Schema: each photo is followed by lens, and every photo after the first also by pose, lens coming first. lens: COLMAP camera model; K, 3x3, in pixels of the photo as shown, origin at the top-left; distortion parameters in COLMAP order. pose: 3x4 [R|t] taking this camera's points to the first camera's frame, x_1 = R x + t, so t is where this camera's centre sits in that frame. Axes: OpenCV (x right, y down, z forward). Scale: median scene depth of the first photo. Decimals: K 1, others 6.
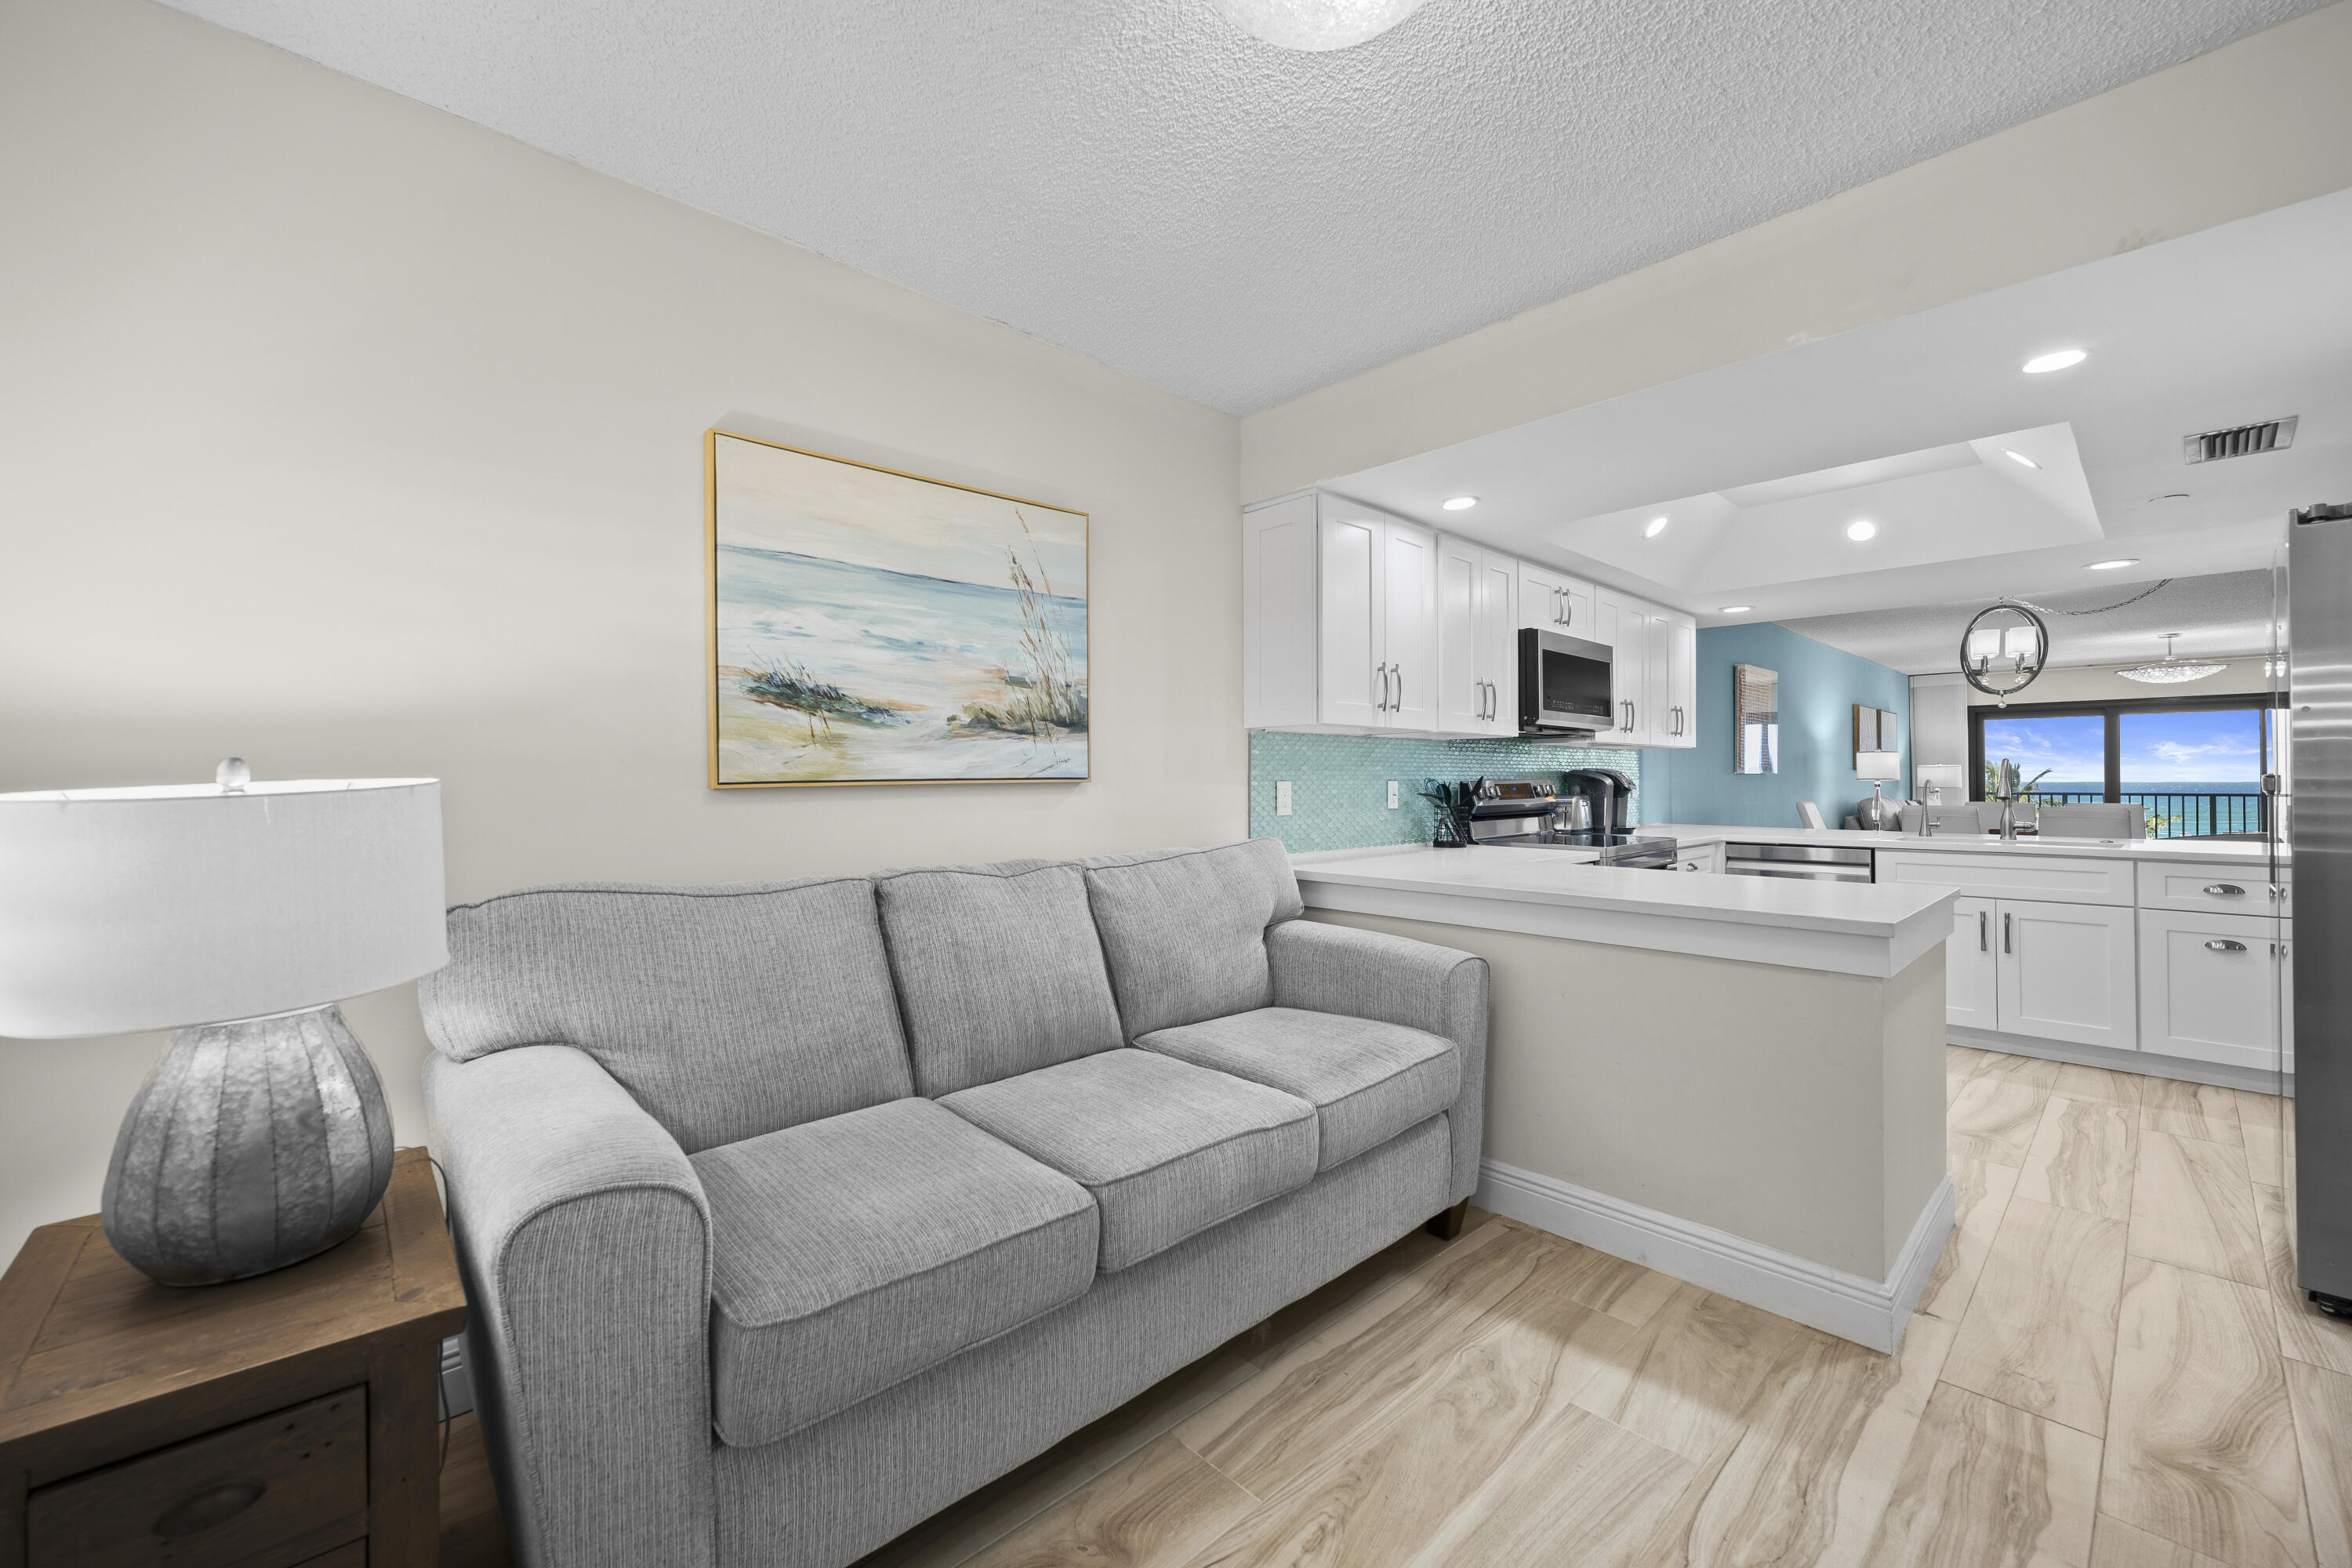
lens RADIAL K [[940.4, 0, 1166.6], [0, 940.4, 773.0], [0, 0, 1]] dist [-0.000616, -0.000179]
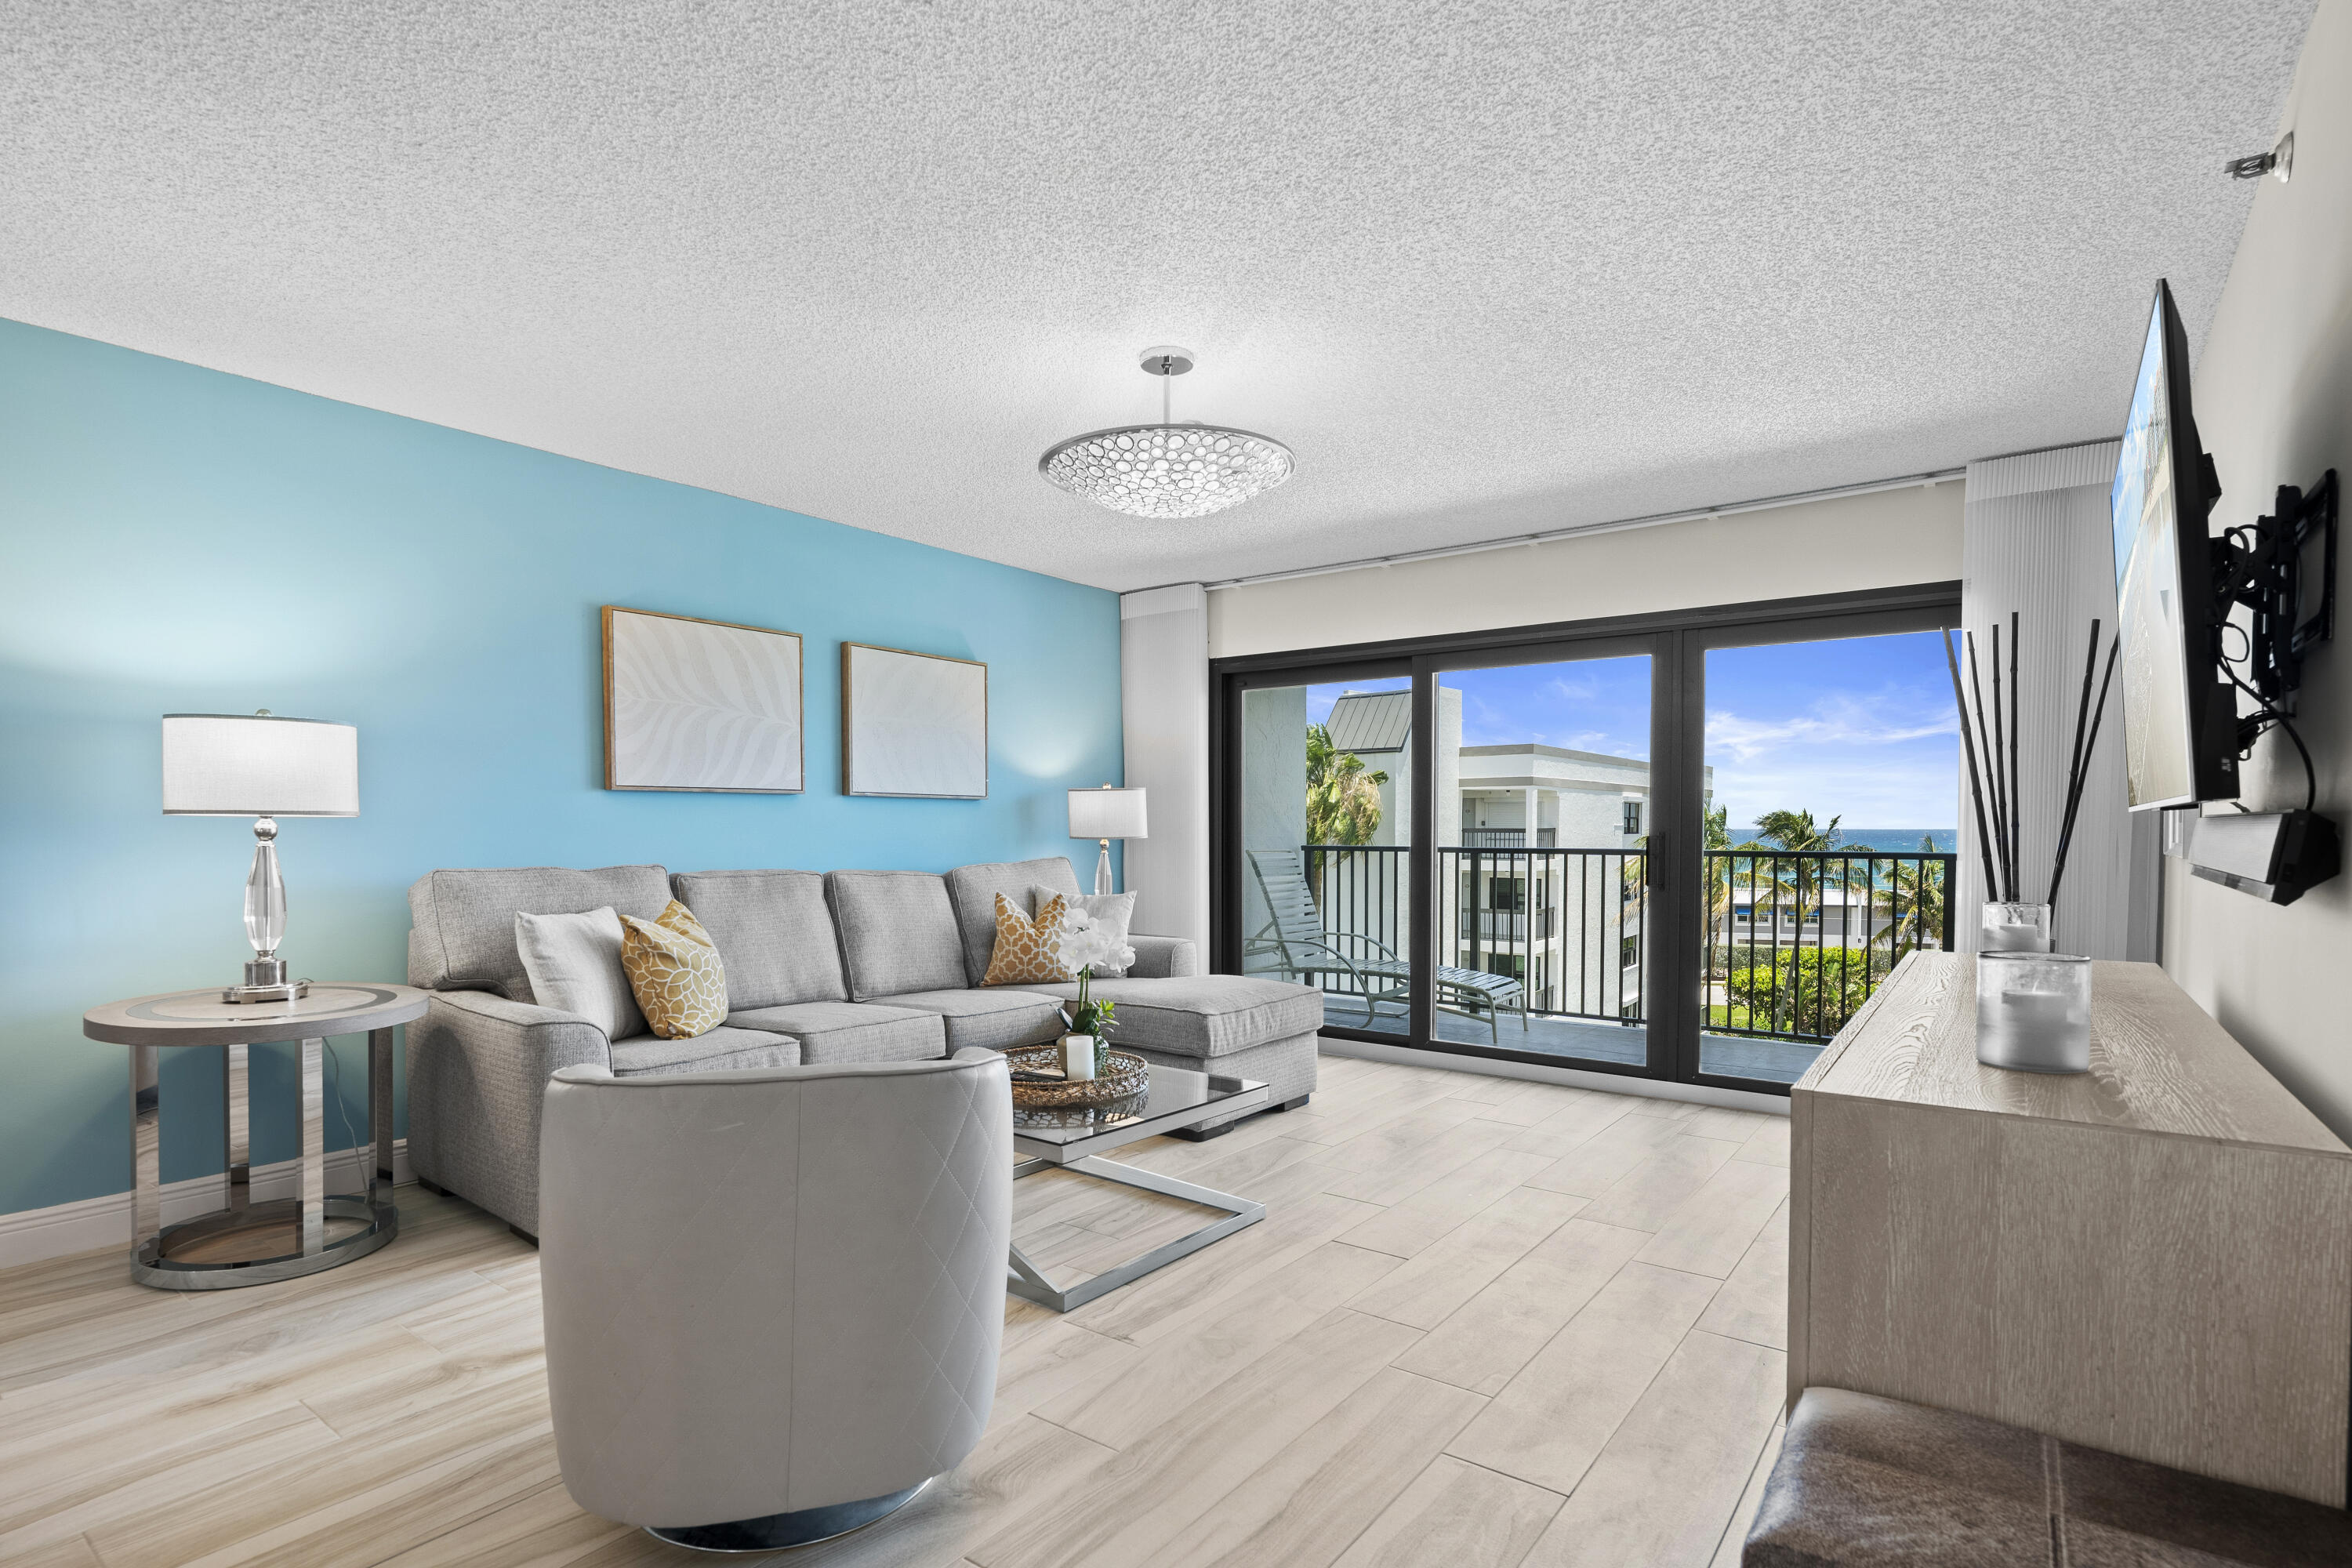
lens RADIAL K [[1149.4, 0, 1182.8], [0, 1149.4, 874.2], [0, 0, 1]] dist [0.000302, -0.000499]
pose [[0.983976, -0.004619, 0.178240, 1.105001], [-0.004623, 0.998667, 0.051401, 0.007574], [-0.178240, -0.051402, 0.982644, 0.672553]]
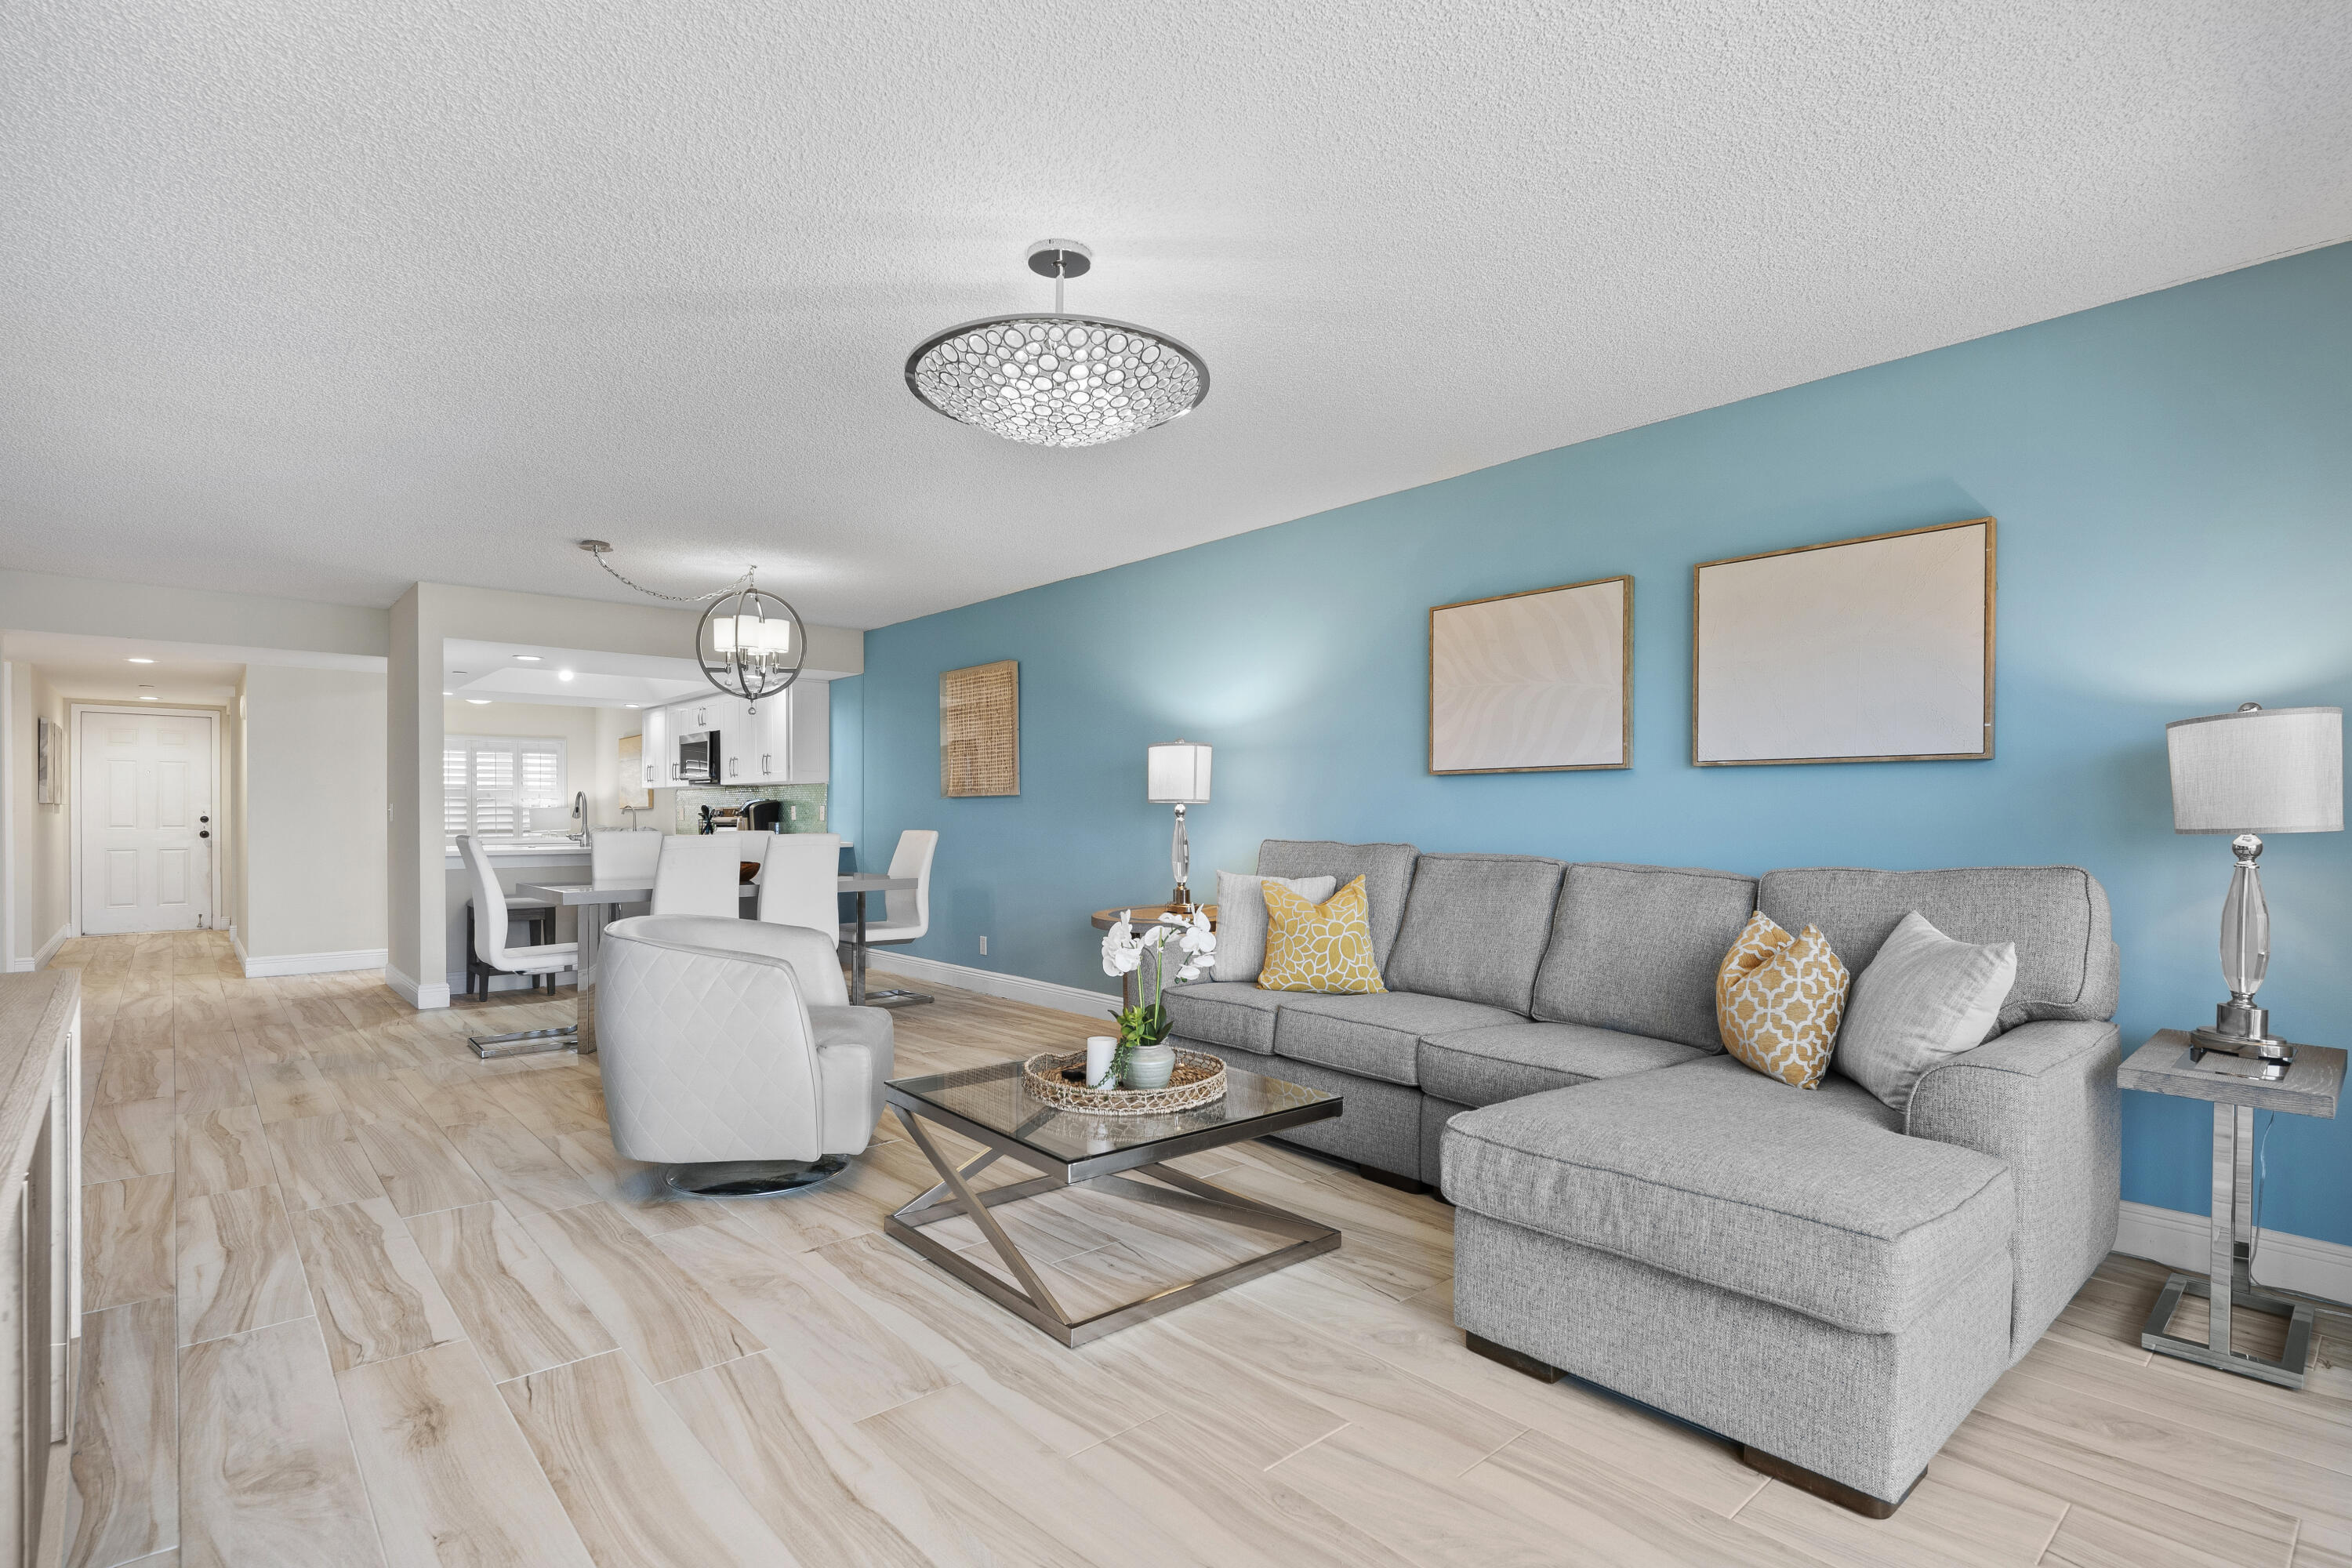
lens RADIAL K [[1128.8, 0, 1165.5], [0, 1128.8, 816.1], [0, 0, 1]] dist [0.001305, 0.000061]
pose [[-0.027411, 0.004177, -0.999616, 1.533310], [0.009656, 0.999946, 0.003913, 0.014677], [0.999578, -0.009546, -0.027450, 1.140837]]
